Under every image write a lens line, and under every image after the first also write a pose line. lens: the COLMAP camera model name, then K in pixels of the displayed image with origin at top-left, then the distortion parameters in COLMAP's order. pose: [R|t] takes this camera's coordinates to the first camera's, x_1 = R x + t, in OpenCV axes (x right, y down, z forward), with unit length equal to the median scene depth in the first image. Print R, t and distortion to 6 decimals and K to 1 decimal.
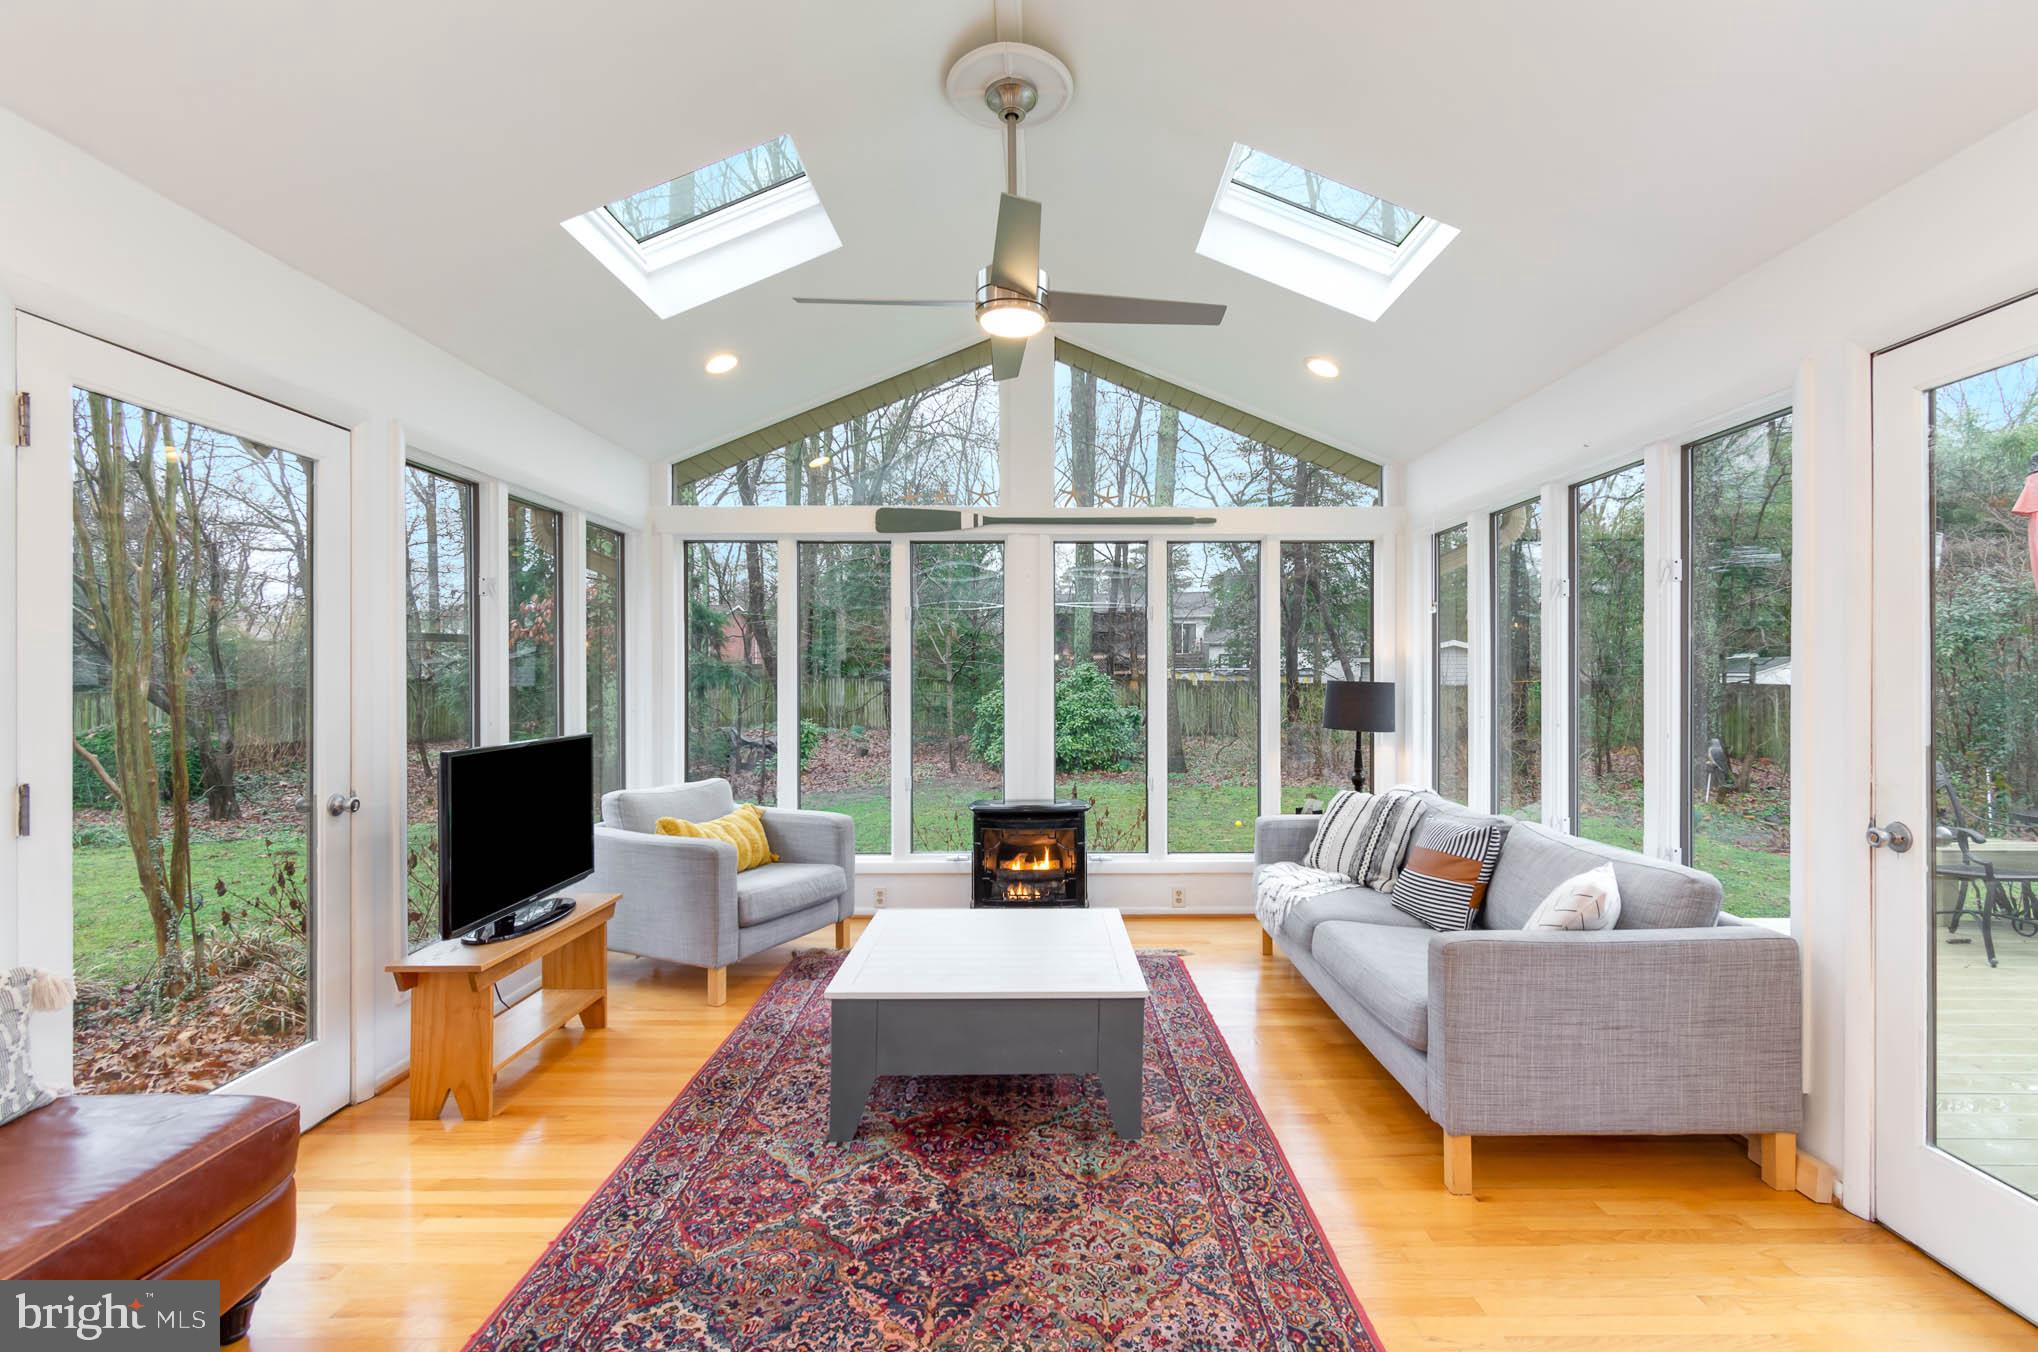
lens RADIAL K [[913.1, 0, 1024.4], [0, 913.1, 679.2], [0, 0, 1]] dist [-0.001402, -0.000022]
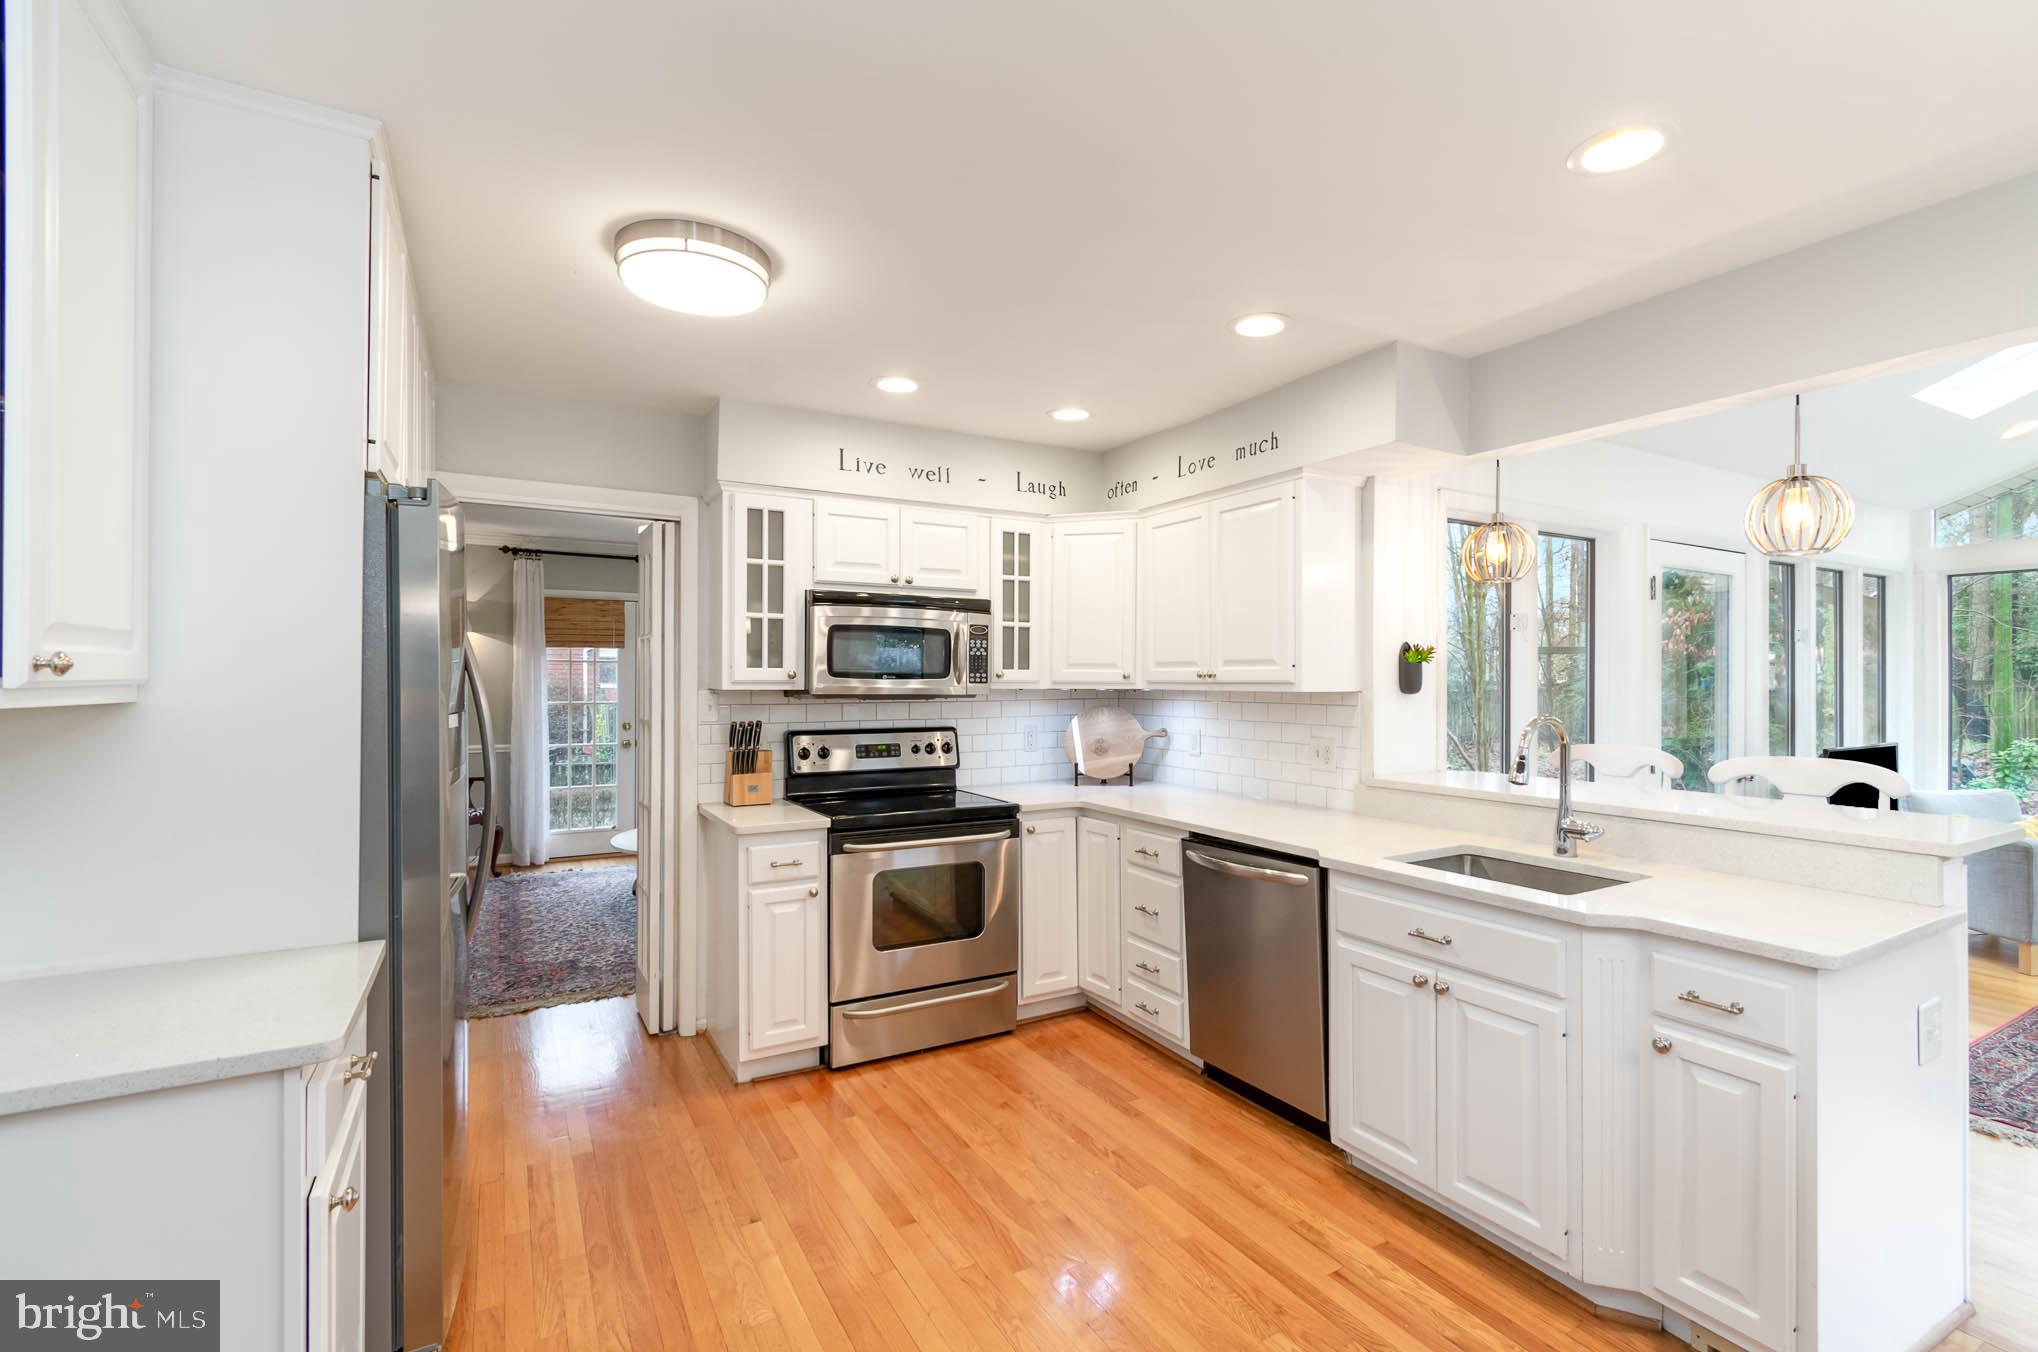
lens RADIAL K [[913.1, 0, 1017.6], [0, 913.1, 675.4], [0, 0, 1]] dist [-0.001402, -0.000022]
pose [[0.499674, -0.005692, -0.866195, 0.032436], [-0.001678, 0.999970, -0.007539, -0.022040], [0.866212, 0.005221, 0.499650, -0.666882]]
